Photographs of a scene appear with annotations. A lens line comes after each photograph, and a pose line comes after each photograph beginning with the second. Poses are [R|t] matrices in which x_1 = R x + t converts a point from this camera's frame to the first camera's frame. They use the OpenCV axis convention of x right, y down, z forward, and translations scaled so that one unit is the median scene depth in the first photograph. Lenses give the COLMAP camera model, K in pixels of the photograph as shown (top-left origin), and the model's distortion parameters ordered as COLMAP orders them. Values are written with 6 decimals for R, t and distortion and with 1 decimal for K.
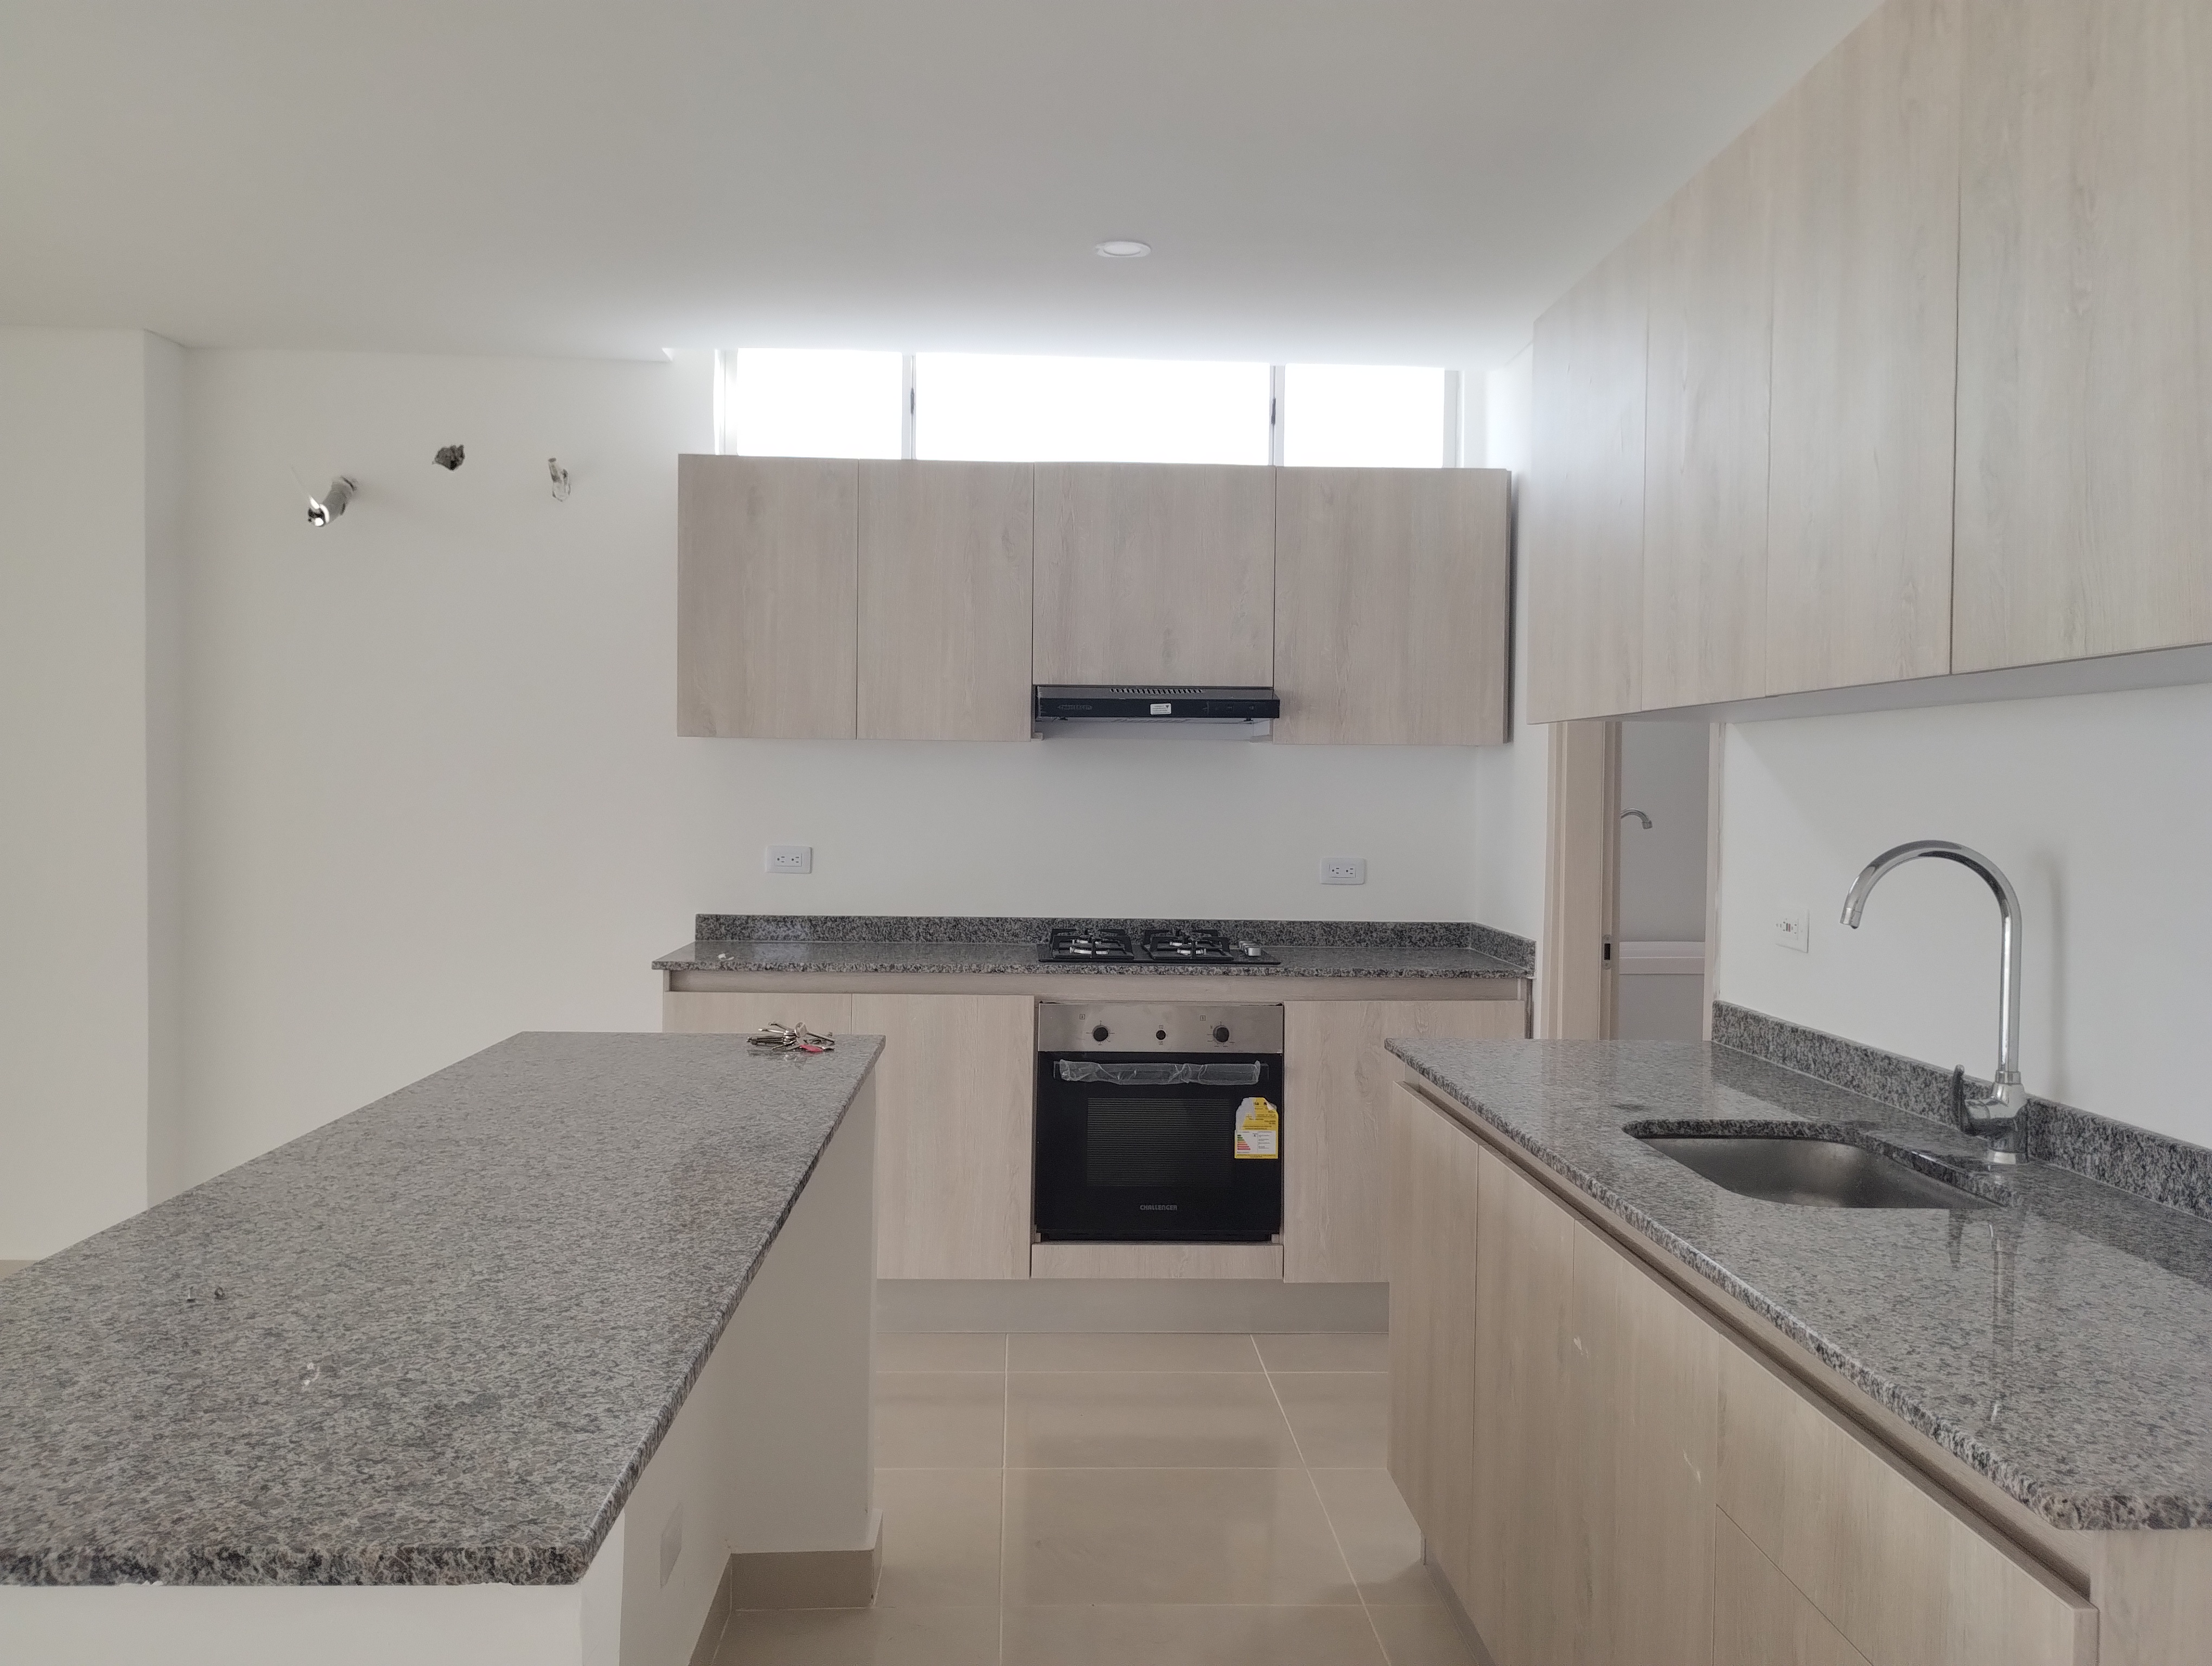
lens RADIAL K [[1815.1, 0, 1103.7], [0, 1815.1, 846.0], [0, 0, 1]] dist [0.043354, -0.018631]
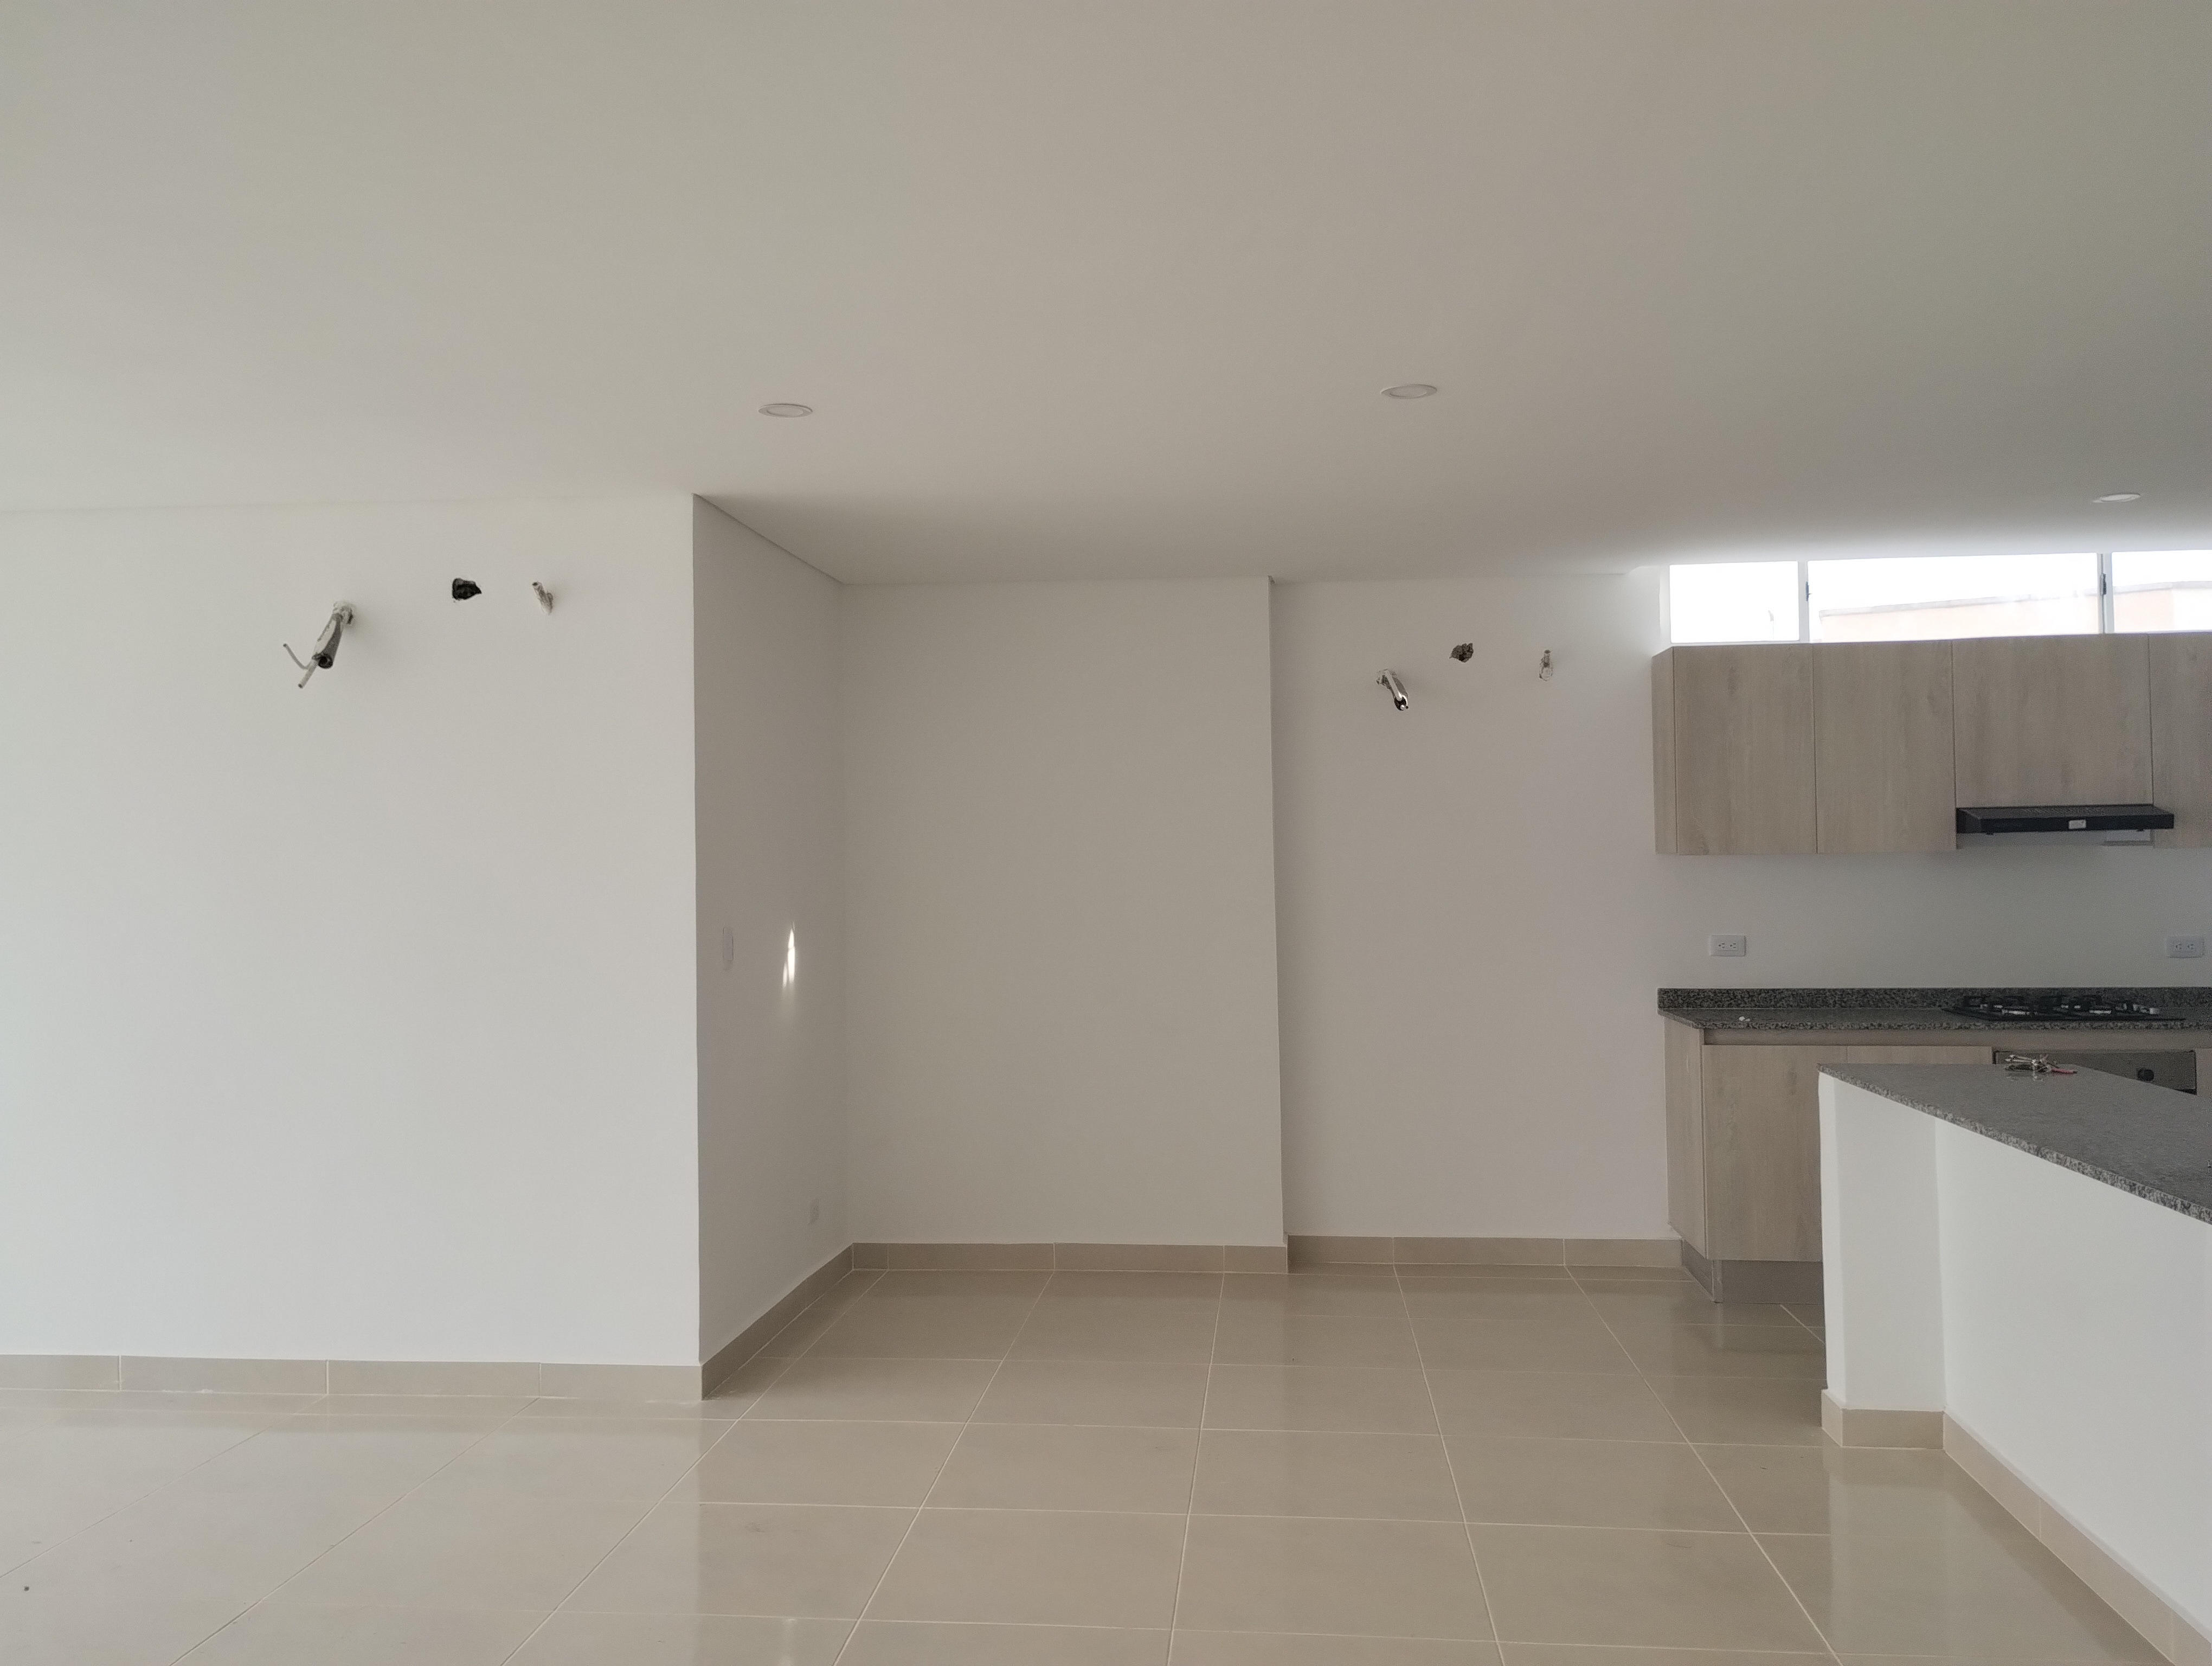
lens RADIAL K [[1815.1, 0, 1107.0], [0, 1815.1, 817.6], [0, 0, 1]] dist [0.043354, -0.018631]
pose [[0.990749, -0.030347, -0.132267, -0.471103], [0.022234, 0.997804, -0.062390, -0.013311], [0.133870, 0.058872, 0.989249, -0.384417]]
